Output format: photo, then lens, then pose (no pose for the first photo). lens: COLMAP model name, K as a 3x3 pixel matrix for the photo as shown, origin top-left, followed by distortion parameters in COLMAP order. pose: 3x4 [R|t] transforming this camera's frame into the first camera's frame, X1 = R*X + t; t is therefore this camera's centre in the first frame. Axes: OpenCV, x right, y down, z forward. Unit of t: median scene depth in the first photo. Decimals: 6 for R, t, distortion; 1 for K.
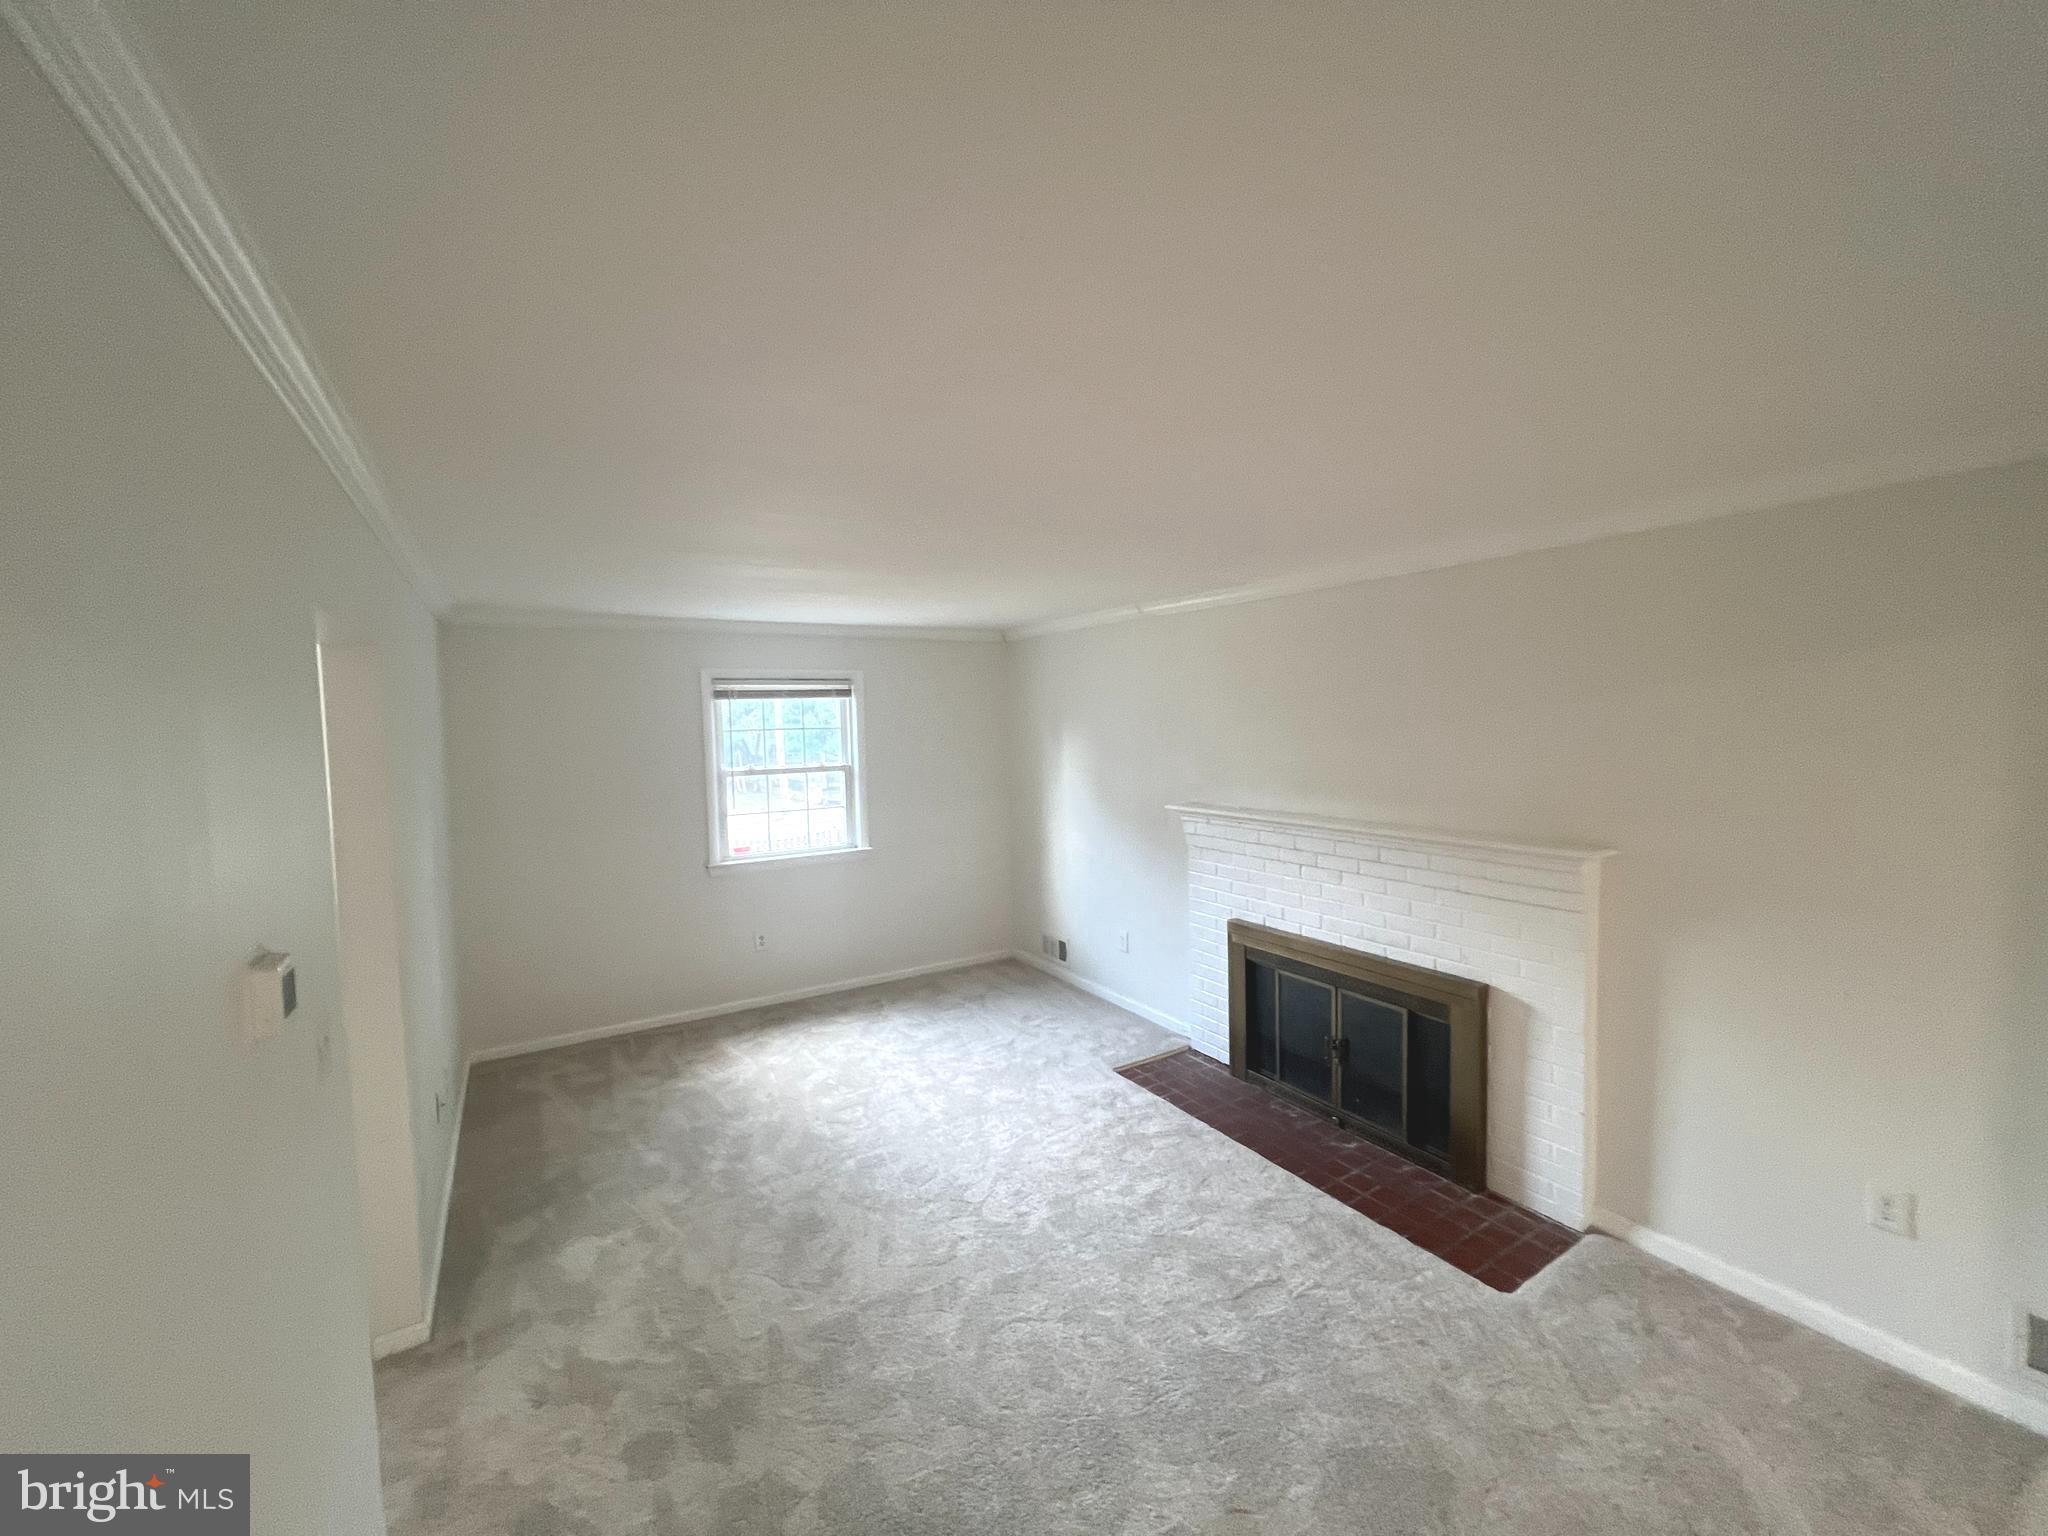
lens RADIAL K [[825.5, 0, 1024.0], [0, 825.5, 768.0], [0, 0, 1]] dist [-0.001084, -0.000163]
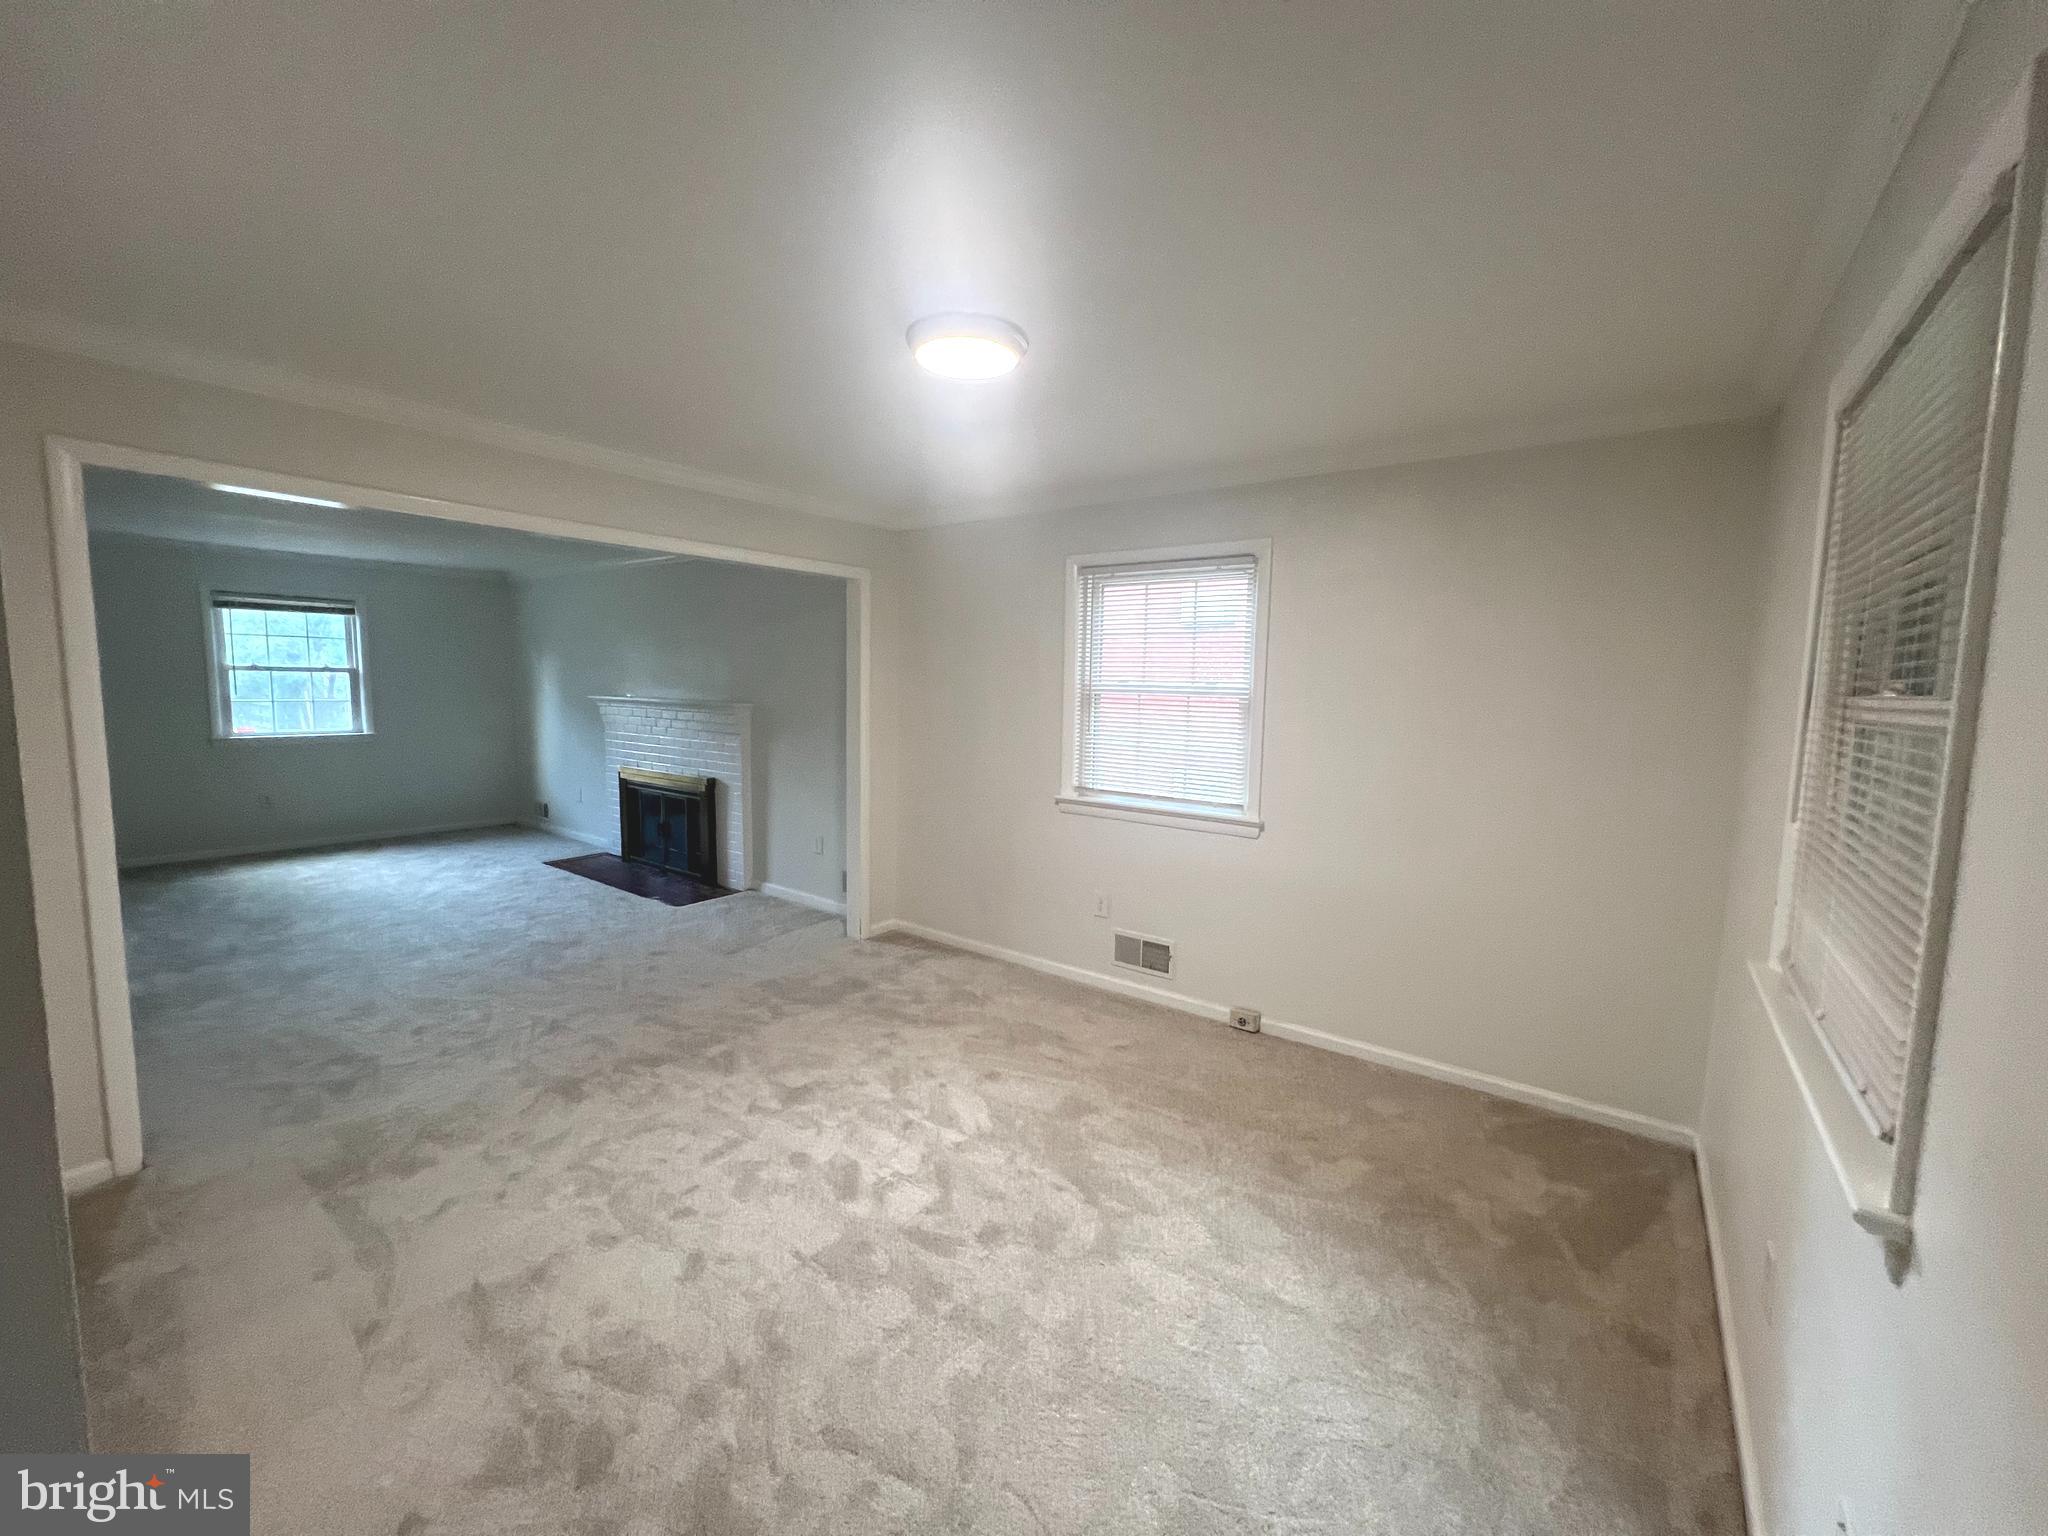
lens RADIAL K [[825.5, 0, 1024.0], [0, 825.5, 768.0], [0, 0, 1]] dist [-0.001084, -0.000163]
pose [[0.930629, 0.002830, 0.365954, 0.312064], [-0.018366, 0.999071, 0.038979, 0.089013], [-0.365504, -0.042996, 0.929816, -0.626641]]
